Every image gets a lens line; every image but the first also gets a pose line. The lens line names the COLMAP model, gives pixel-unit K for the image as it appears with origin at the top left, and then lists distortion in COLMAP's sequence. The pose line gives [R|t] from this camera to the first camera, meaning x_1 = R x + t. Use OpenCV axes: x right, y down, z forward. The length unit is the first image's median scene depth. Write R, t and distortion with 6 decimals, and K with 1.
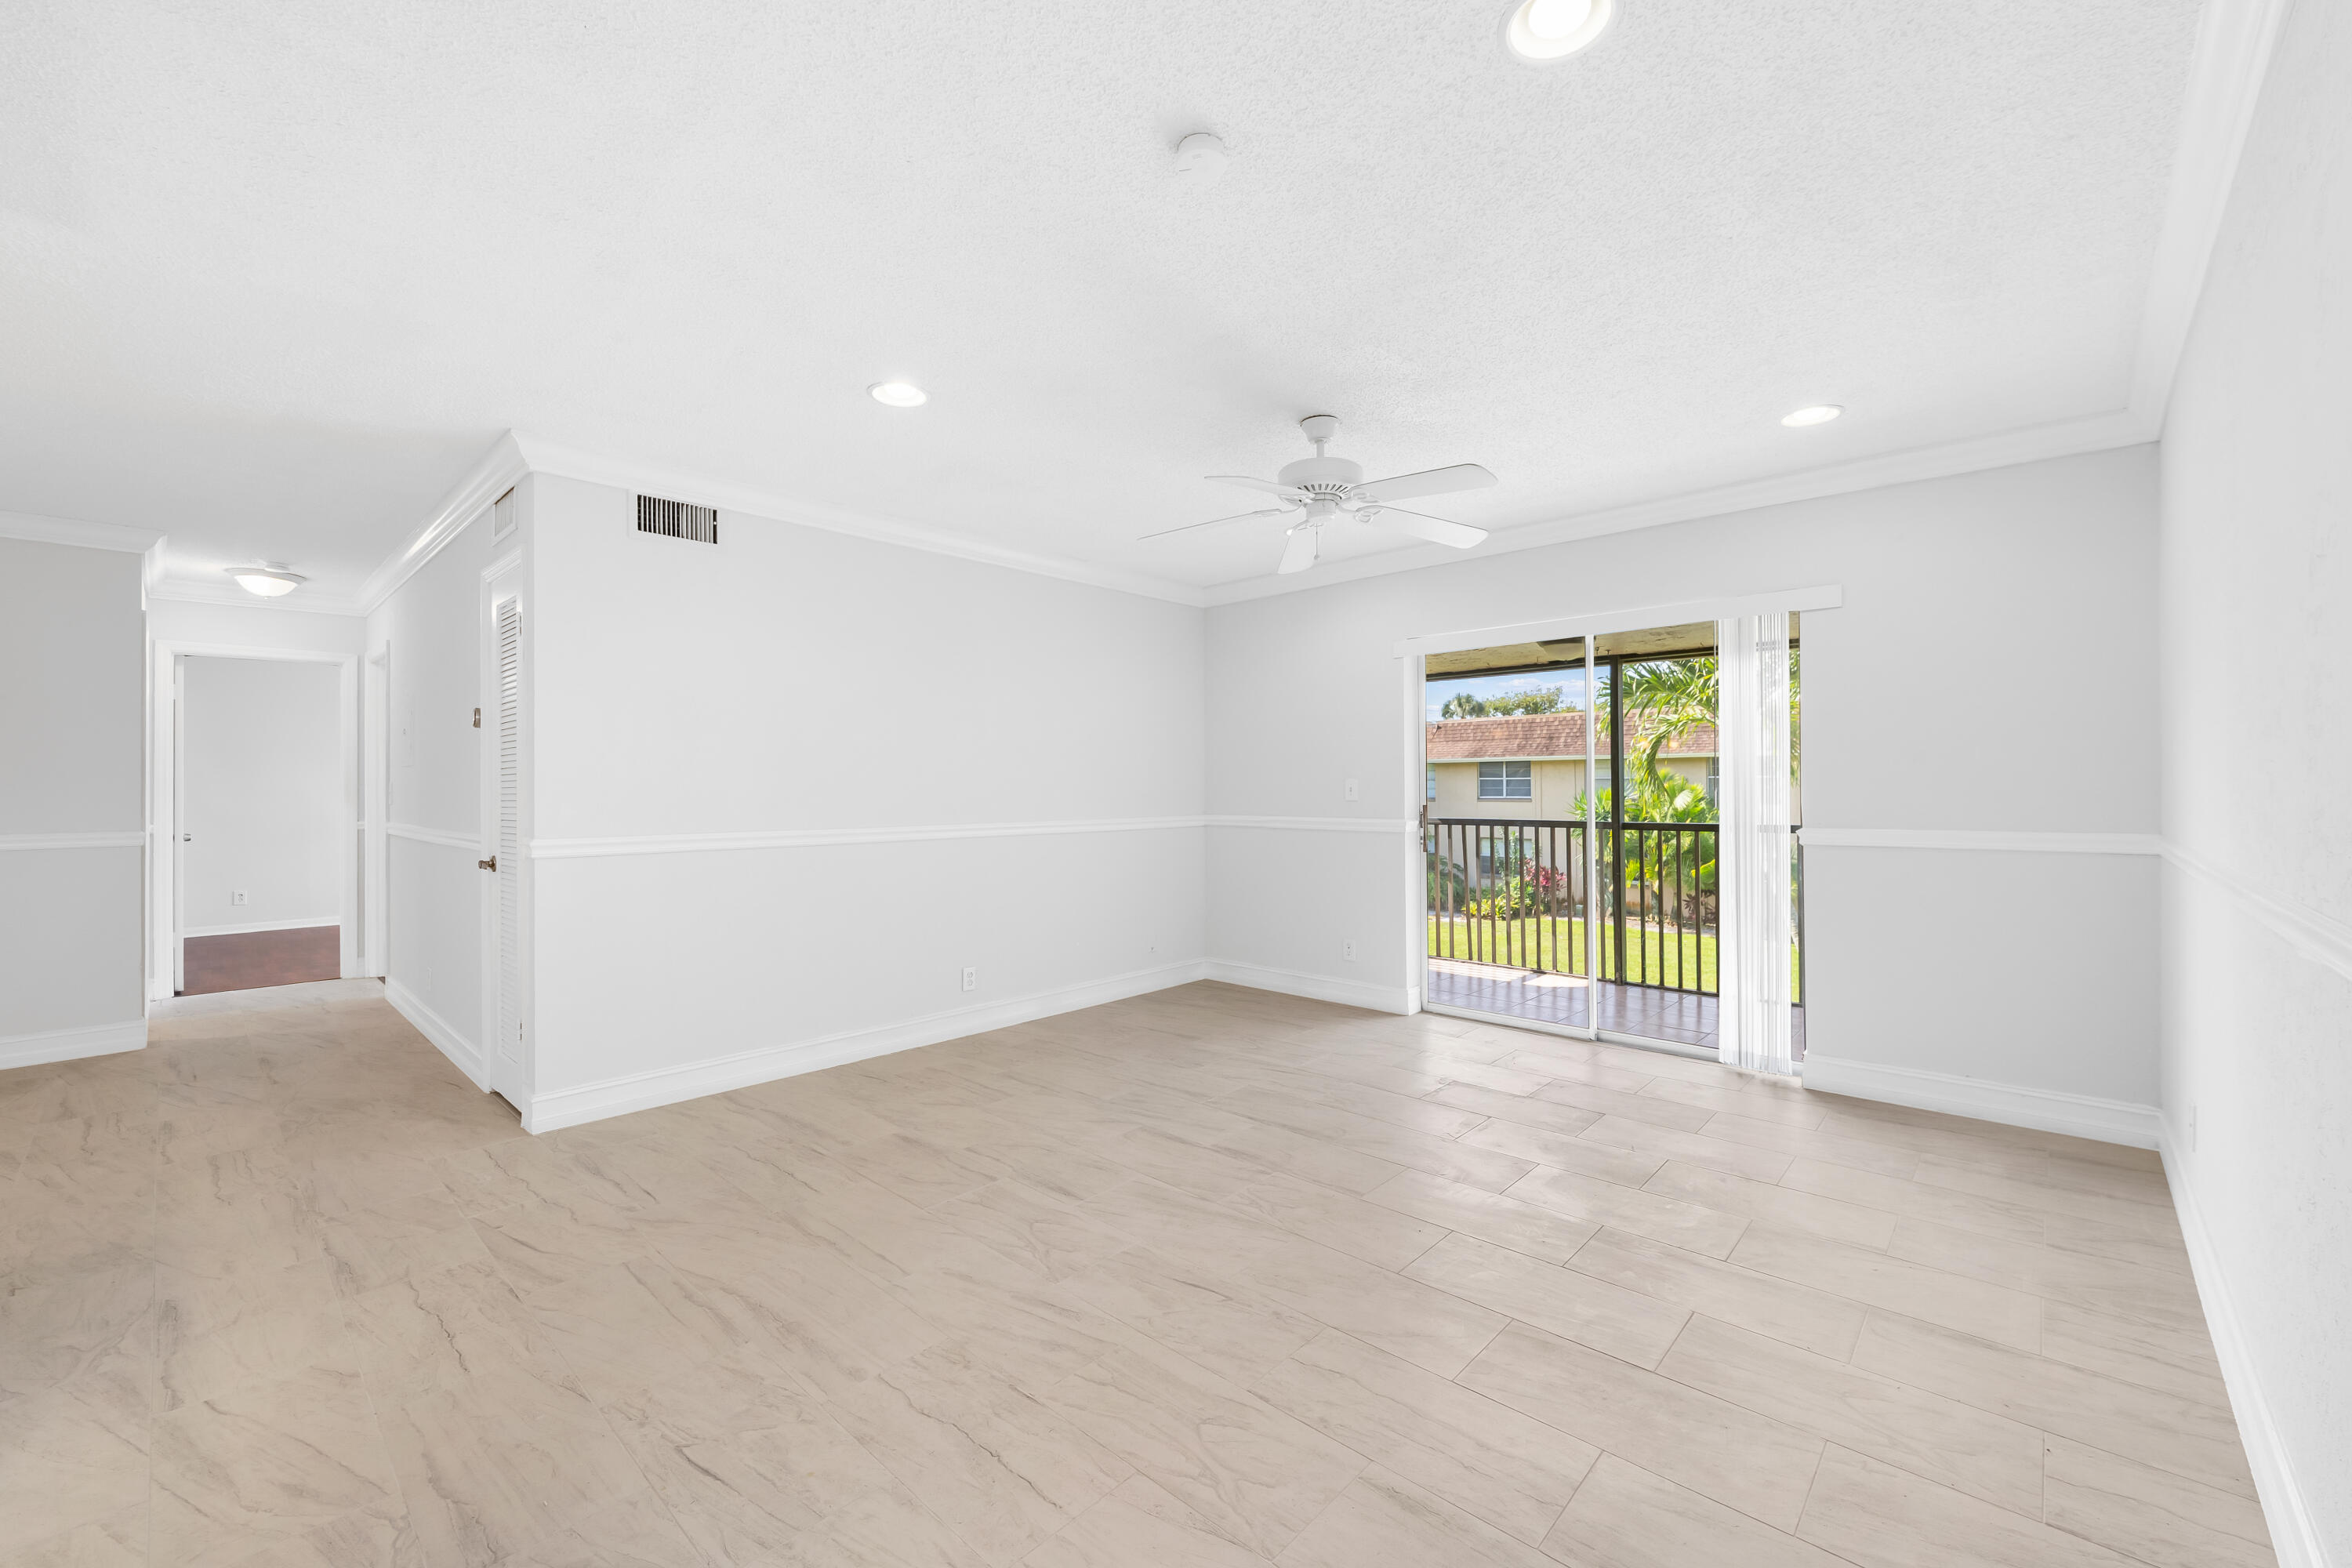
lens RADIAL K [[931.1, 0, 1187.4], [0, 931.1, 779.6], [0, 0, 1]] dist [0.000625, -0.002958]
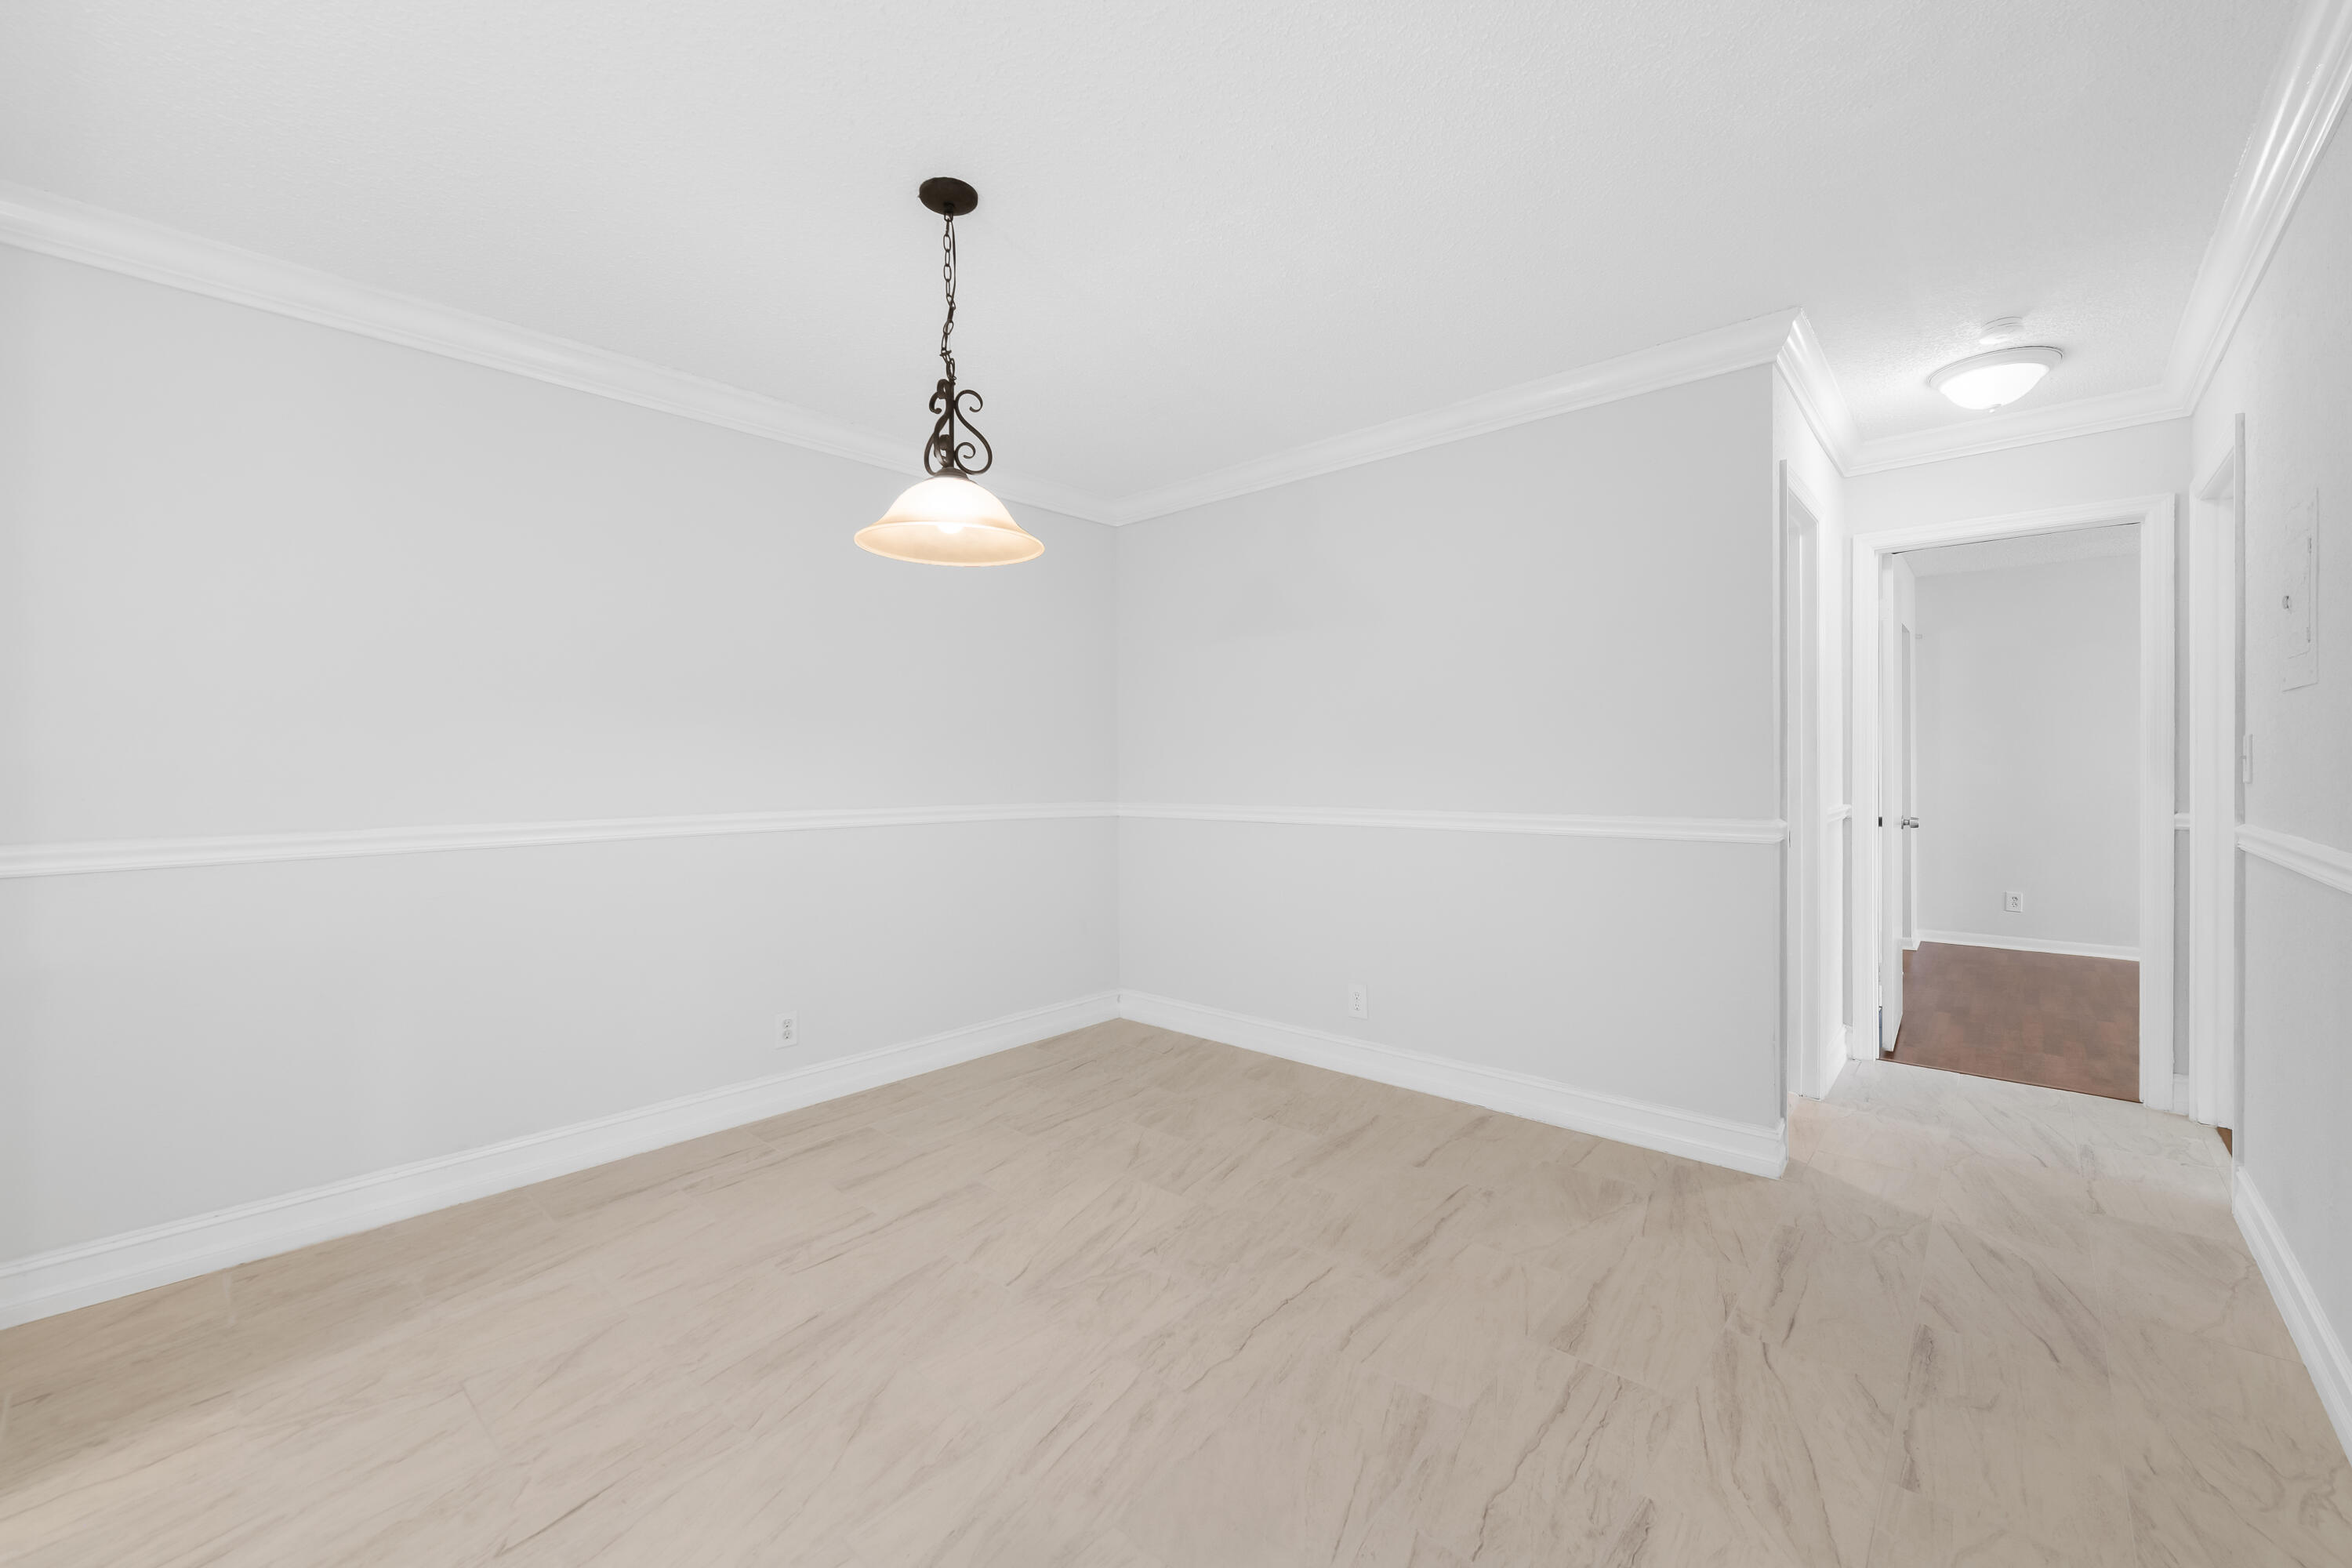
lens RADIAL K [[943.0, 0, 1188.9], [0, 943.0, 774.3], [0, 0, 1]] dist [-0.001064, -0.000326]
pose [[0.017082, 0.013278, -0.999766, -0.501234], [0.012825, 0.999827, 0.013498, 0.012069], [0.999772, -0.013053, 0.016909, 0.587172]]
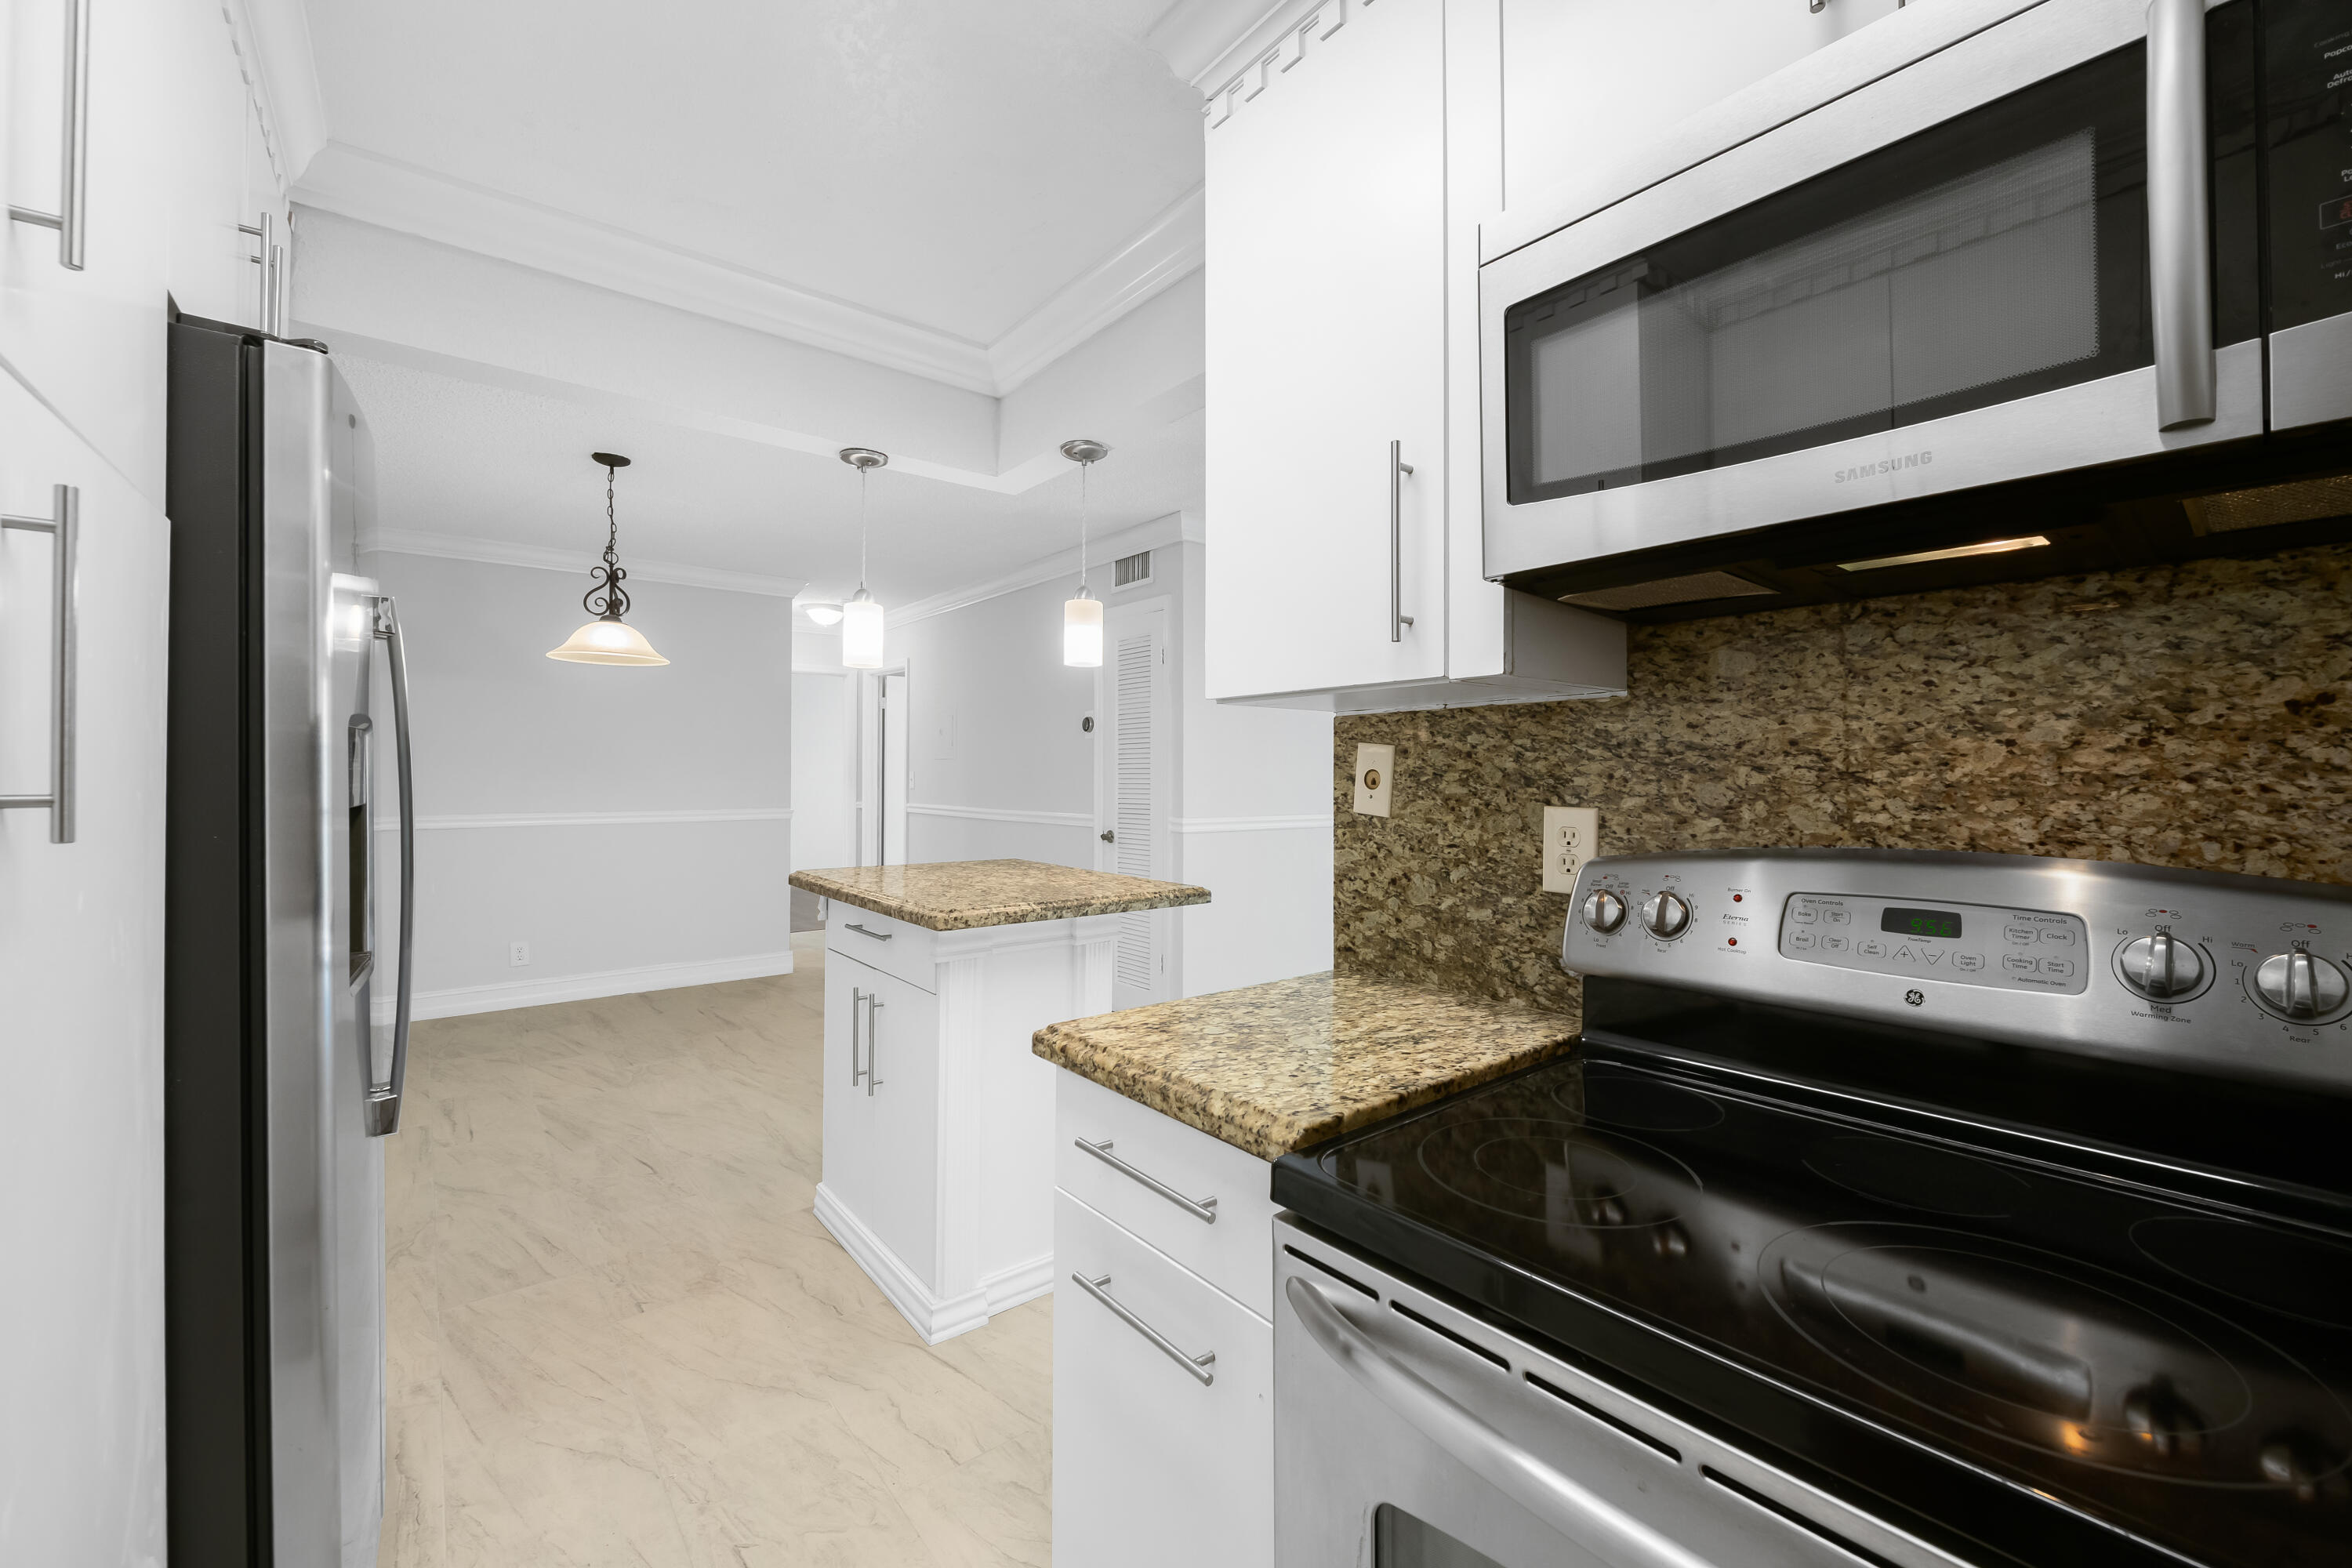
lens RADIAL K [[934.3, 0, 1187.1], [0, 934.3, 778.9], [0, 0, 1]] dist [-0.000368, -0.000142]
pose [[0.989806, 0.009152, -0.142128, -0.365741], [-0.007333, 0.999884, 0.013316, -0.007461], [0.142234, -0.012138, 0.989759, -0.224793]]
